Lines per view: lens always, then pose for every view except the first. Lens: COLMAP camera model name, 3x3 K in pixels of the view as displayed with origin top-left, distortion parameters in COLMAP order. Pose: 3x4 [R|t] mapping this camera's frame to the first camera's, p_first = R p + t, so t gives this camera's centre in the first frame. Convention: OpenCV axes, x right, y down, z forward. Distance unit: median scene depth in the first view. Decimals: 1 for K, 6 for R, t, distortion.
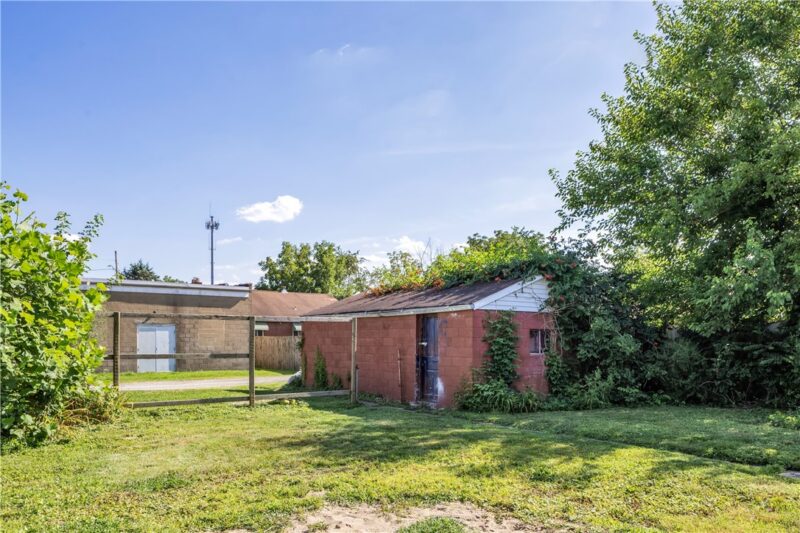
lens RADIAL K [[558.1, 0, 399.2], [0, 558.1, 334.7], [0, 0, 1]] dist [0.000184, 0.000610]
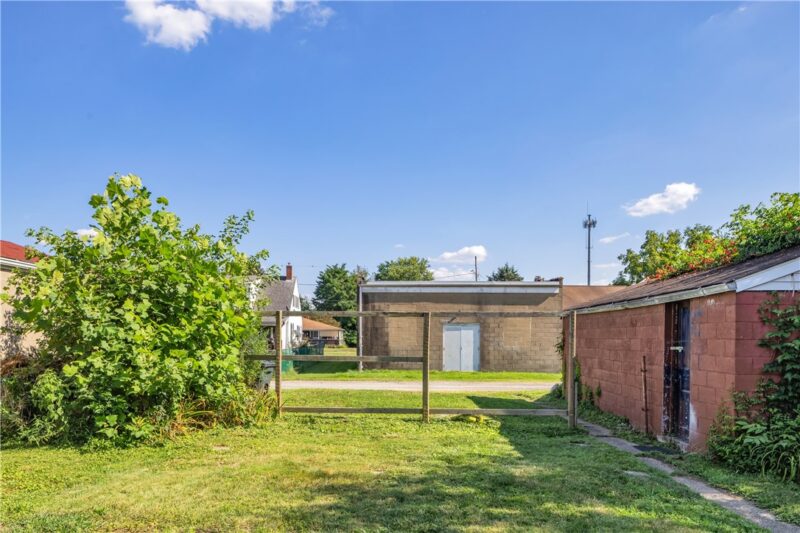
lens RADIAL K [[558.1, 0, 399.2], [0, 558.1, 334.7], [0, 0, 1]] dist [0.000184, 0.000610]
pose [[0.790792, 0.002048, -0.612082, 0.091150], [-0.001189, 0.999998, 0.001810, -0.000339], [0.612084, -0.000703, 0.790793, 0.141990]]
